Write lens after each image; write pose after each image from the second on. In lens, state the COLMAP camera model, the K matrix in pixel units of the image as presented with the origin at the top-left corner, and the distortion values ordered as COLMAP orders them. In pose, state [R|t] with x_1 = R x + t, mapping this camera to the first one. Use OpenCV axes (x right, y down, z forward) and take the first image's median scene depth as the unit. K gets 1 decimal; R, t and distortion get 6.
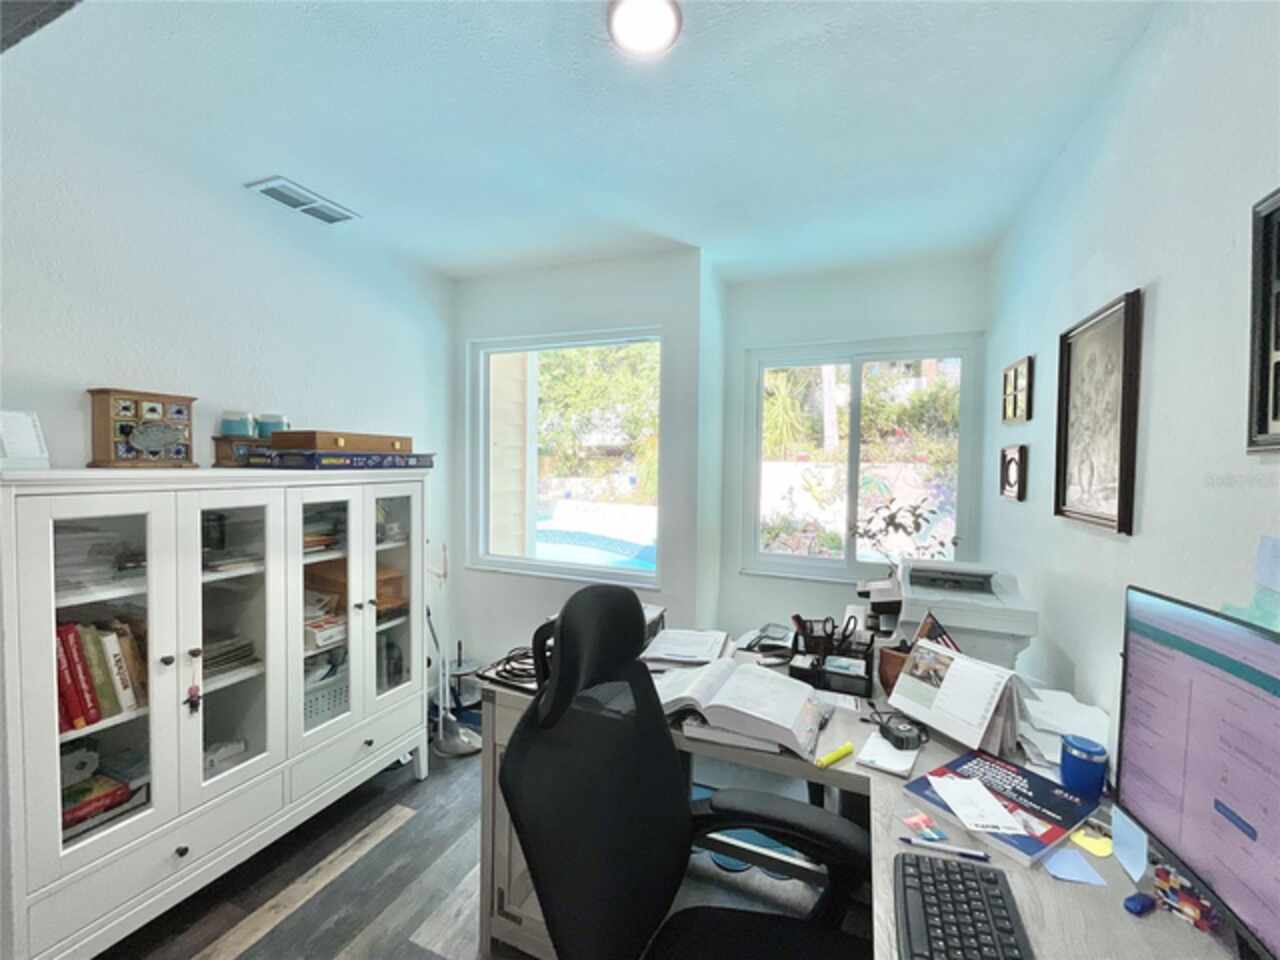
lens RADIAL K [[523.4, 0, 640.0], [0, 523.4, 480.0], [0, 0, 1]] dist [-0.001873, -0.000243]
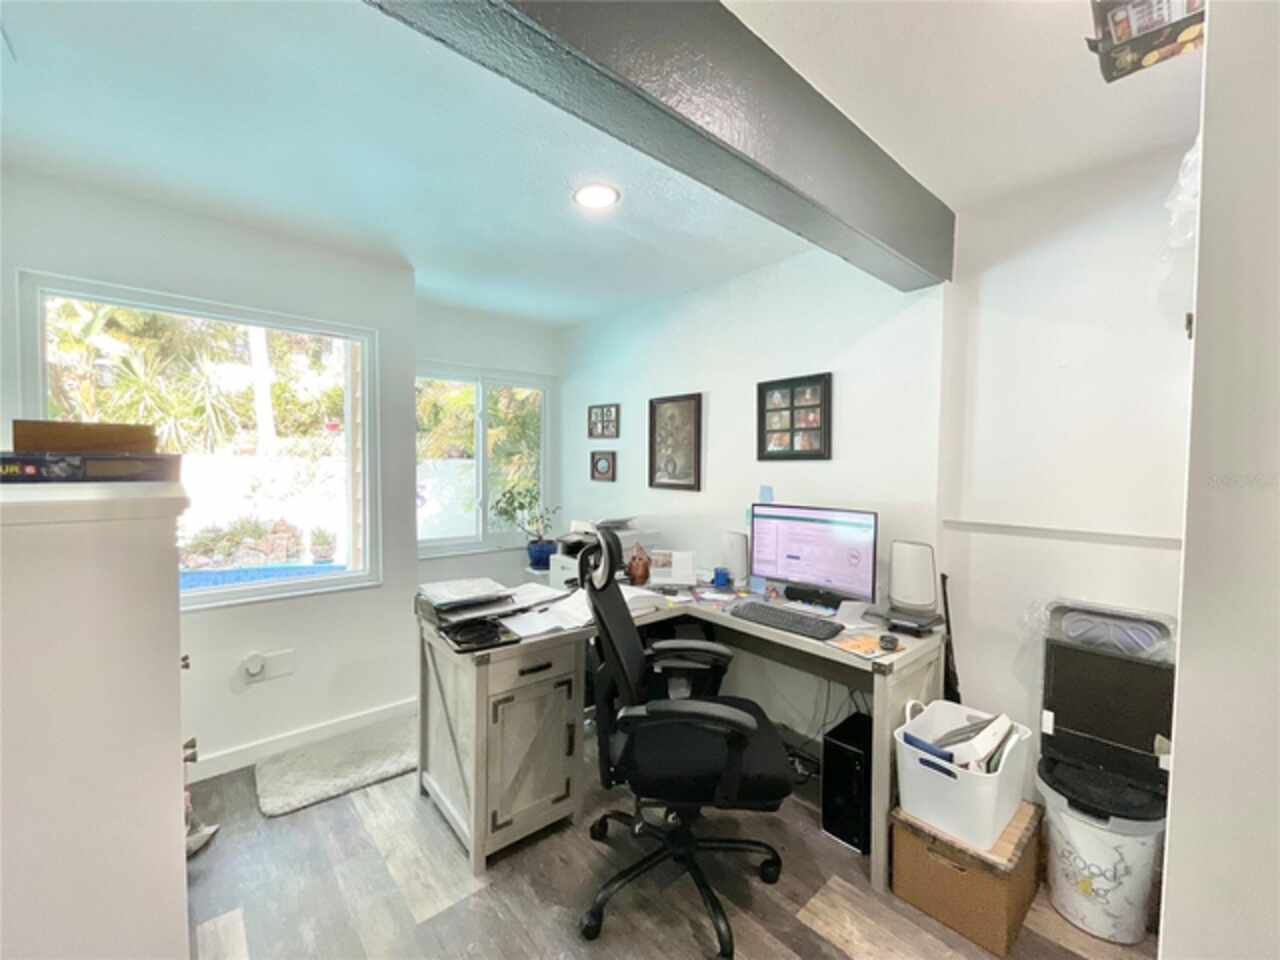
lens RADIAL K [[523.4, 0, 640.0], [0, 523.4, 480.0], [0, 0, 1]] dist [-0.001873, -0.000243]
pose [[0.439258, -0.043748, 0.897295, -0.895946], [0.028513, 0.998989, 0.034748, -0.027168], [-0.897909, 0.010321, 0.440061, 0.100617]]
